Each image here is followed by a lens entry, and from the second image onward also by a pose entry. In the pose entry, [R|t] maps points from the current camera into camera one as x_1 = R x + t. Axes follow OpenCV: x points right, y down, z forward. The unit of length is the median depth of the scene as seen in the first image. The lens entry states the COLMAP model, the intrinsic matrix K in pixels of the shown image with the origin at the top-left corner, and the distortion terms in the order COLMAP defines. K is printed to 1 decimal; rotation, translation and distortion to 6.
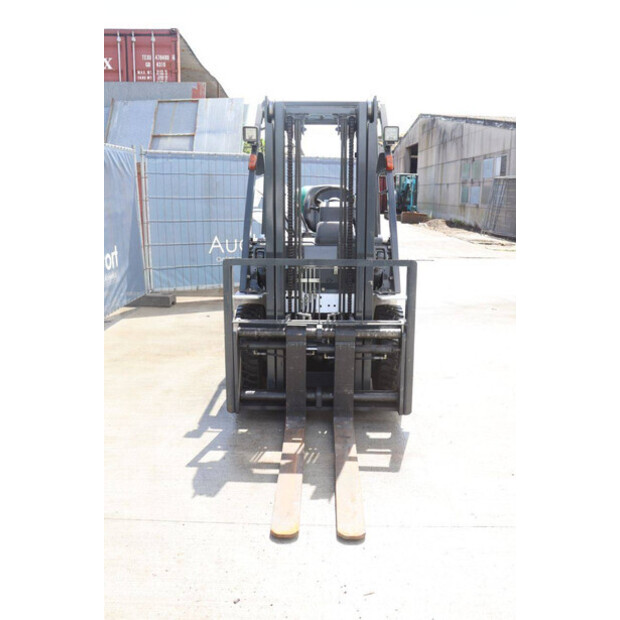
lens RADIAL K [[562.7, 0, 295.6], [0, 562.7, 307.7], [0, 0, 1]] dist [-0.163040, 0.220099]
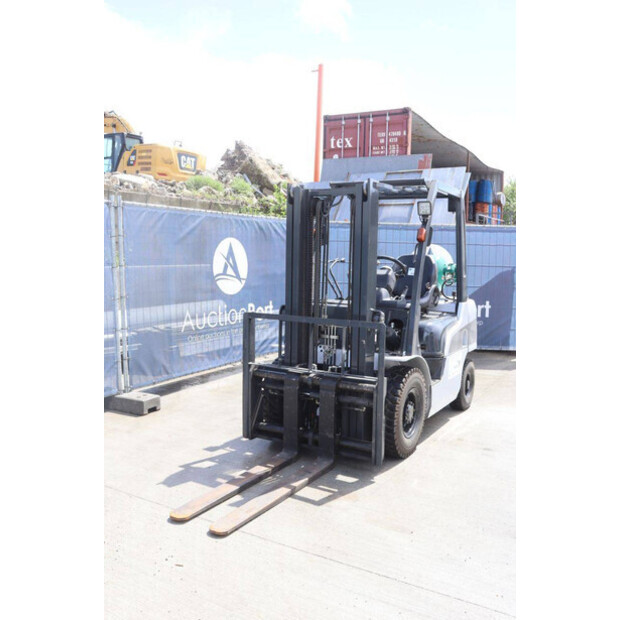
lens RADIAL K [[571.0, 0, 310.0], [0, 571.0, 310.0], [0, 0, 1]] dist [-0.116674, 0.001911]
pose [[0.879951, 0.055926, -0.471760, 0.583689], [-0.107268, 0.990791, -0.082625, -0.002154], [0.462795, 0.123311, 0.877847, -0.057530]]
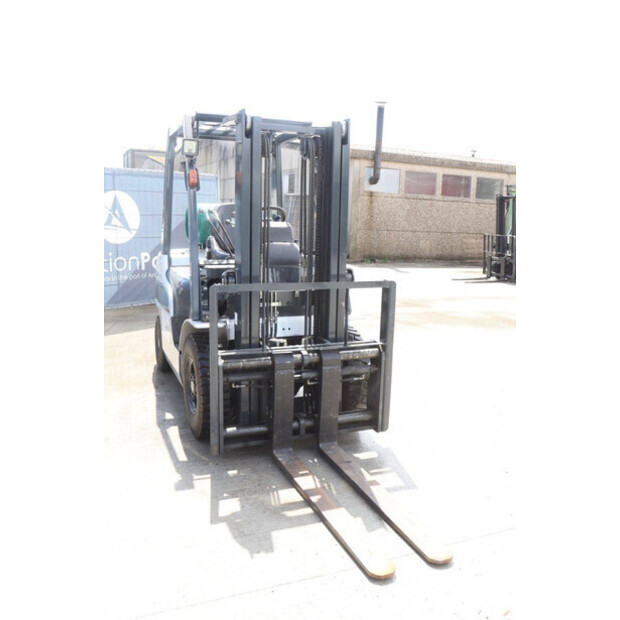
lens RADIAL K [[562.7, 0, 295.6], [0, 562.7, 307.7], [0, 0, 1]] dist [-0.163040, 0.220099]
pose [[0.915726, -0.046712, 0.399078, -0.348170], [0.056721, 0.998301, -0.013302, -0.030347], [-0.397779, 0.034818, 0.916820, 0.117859]]
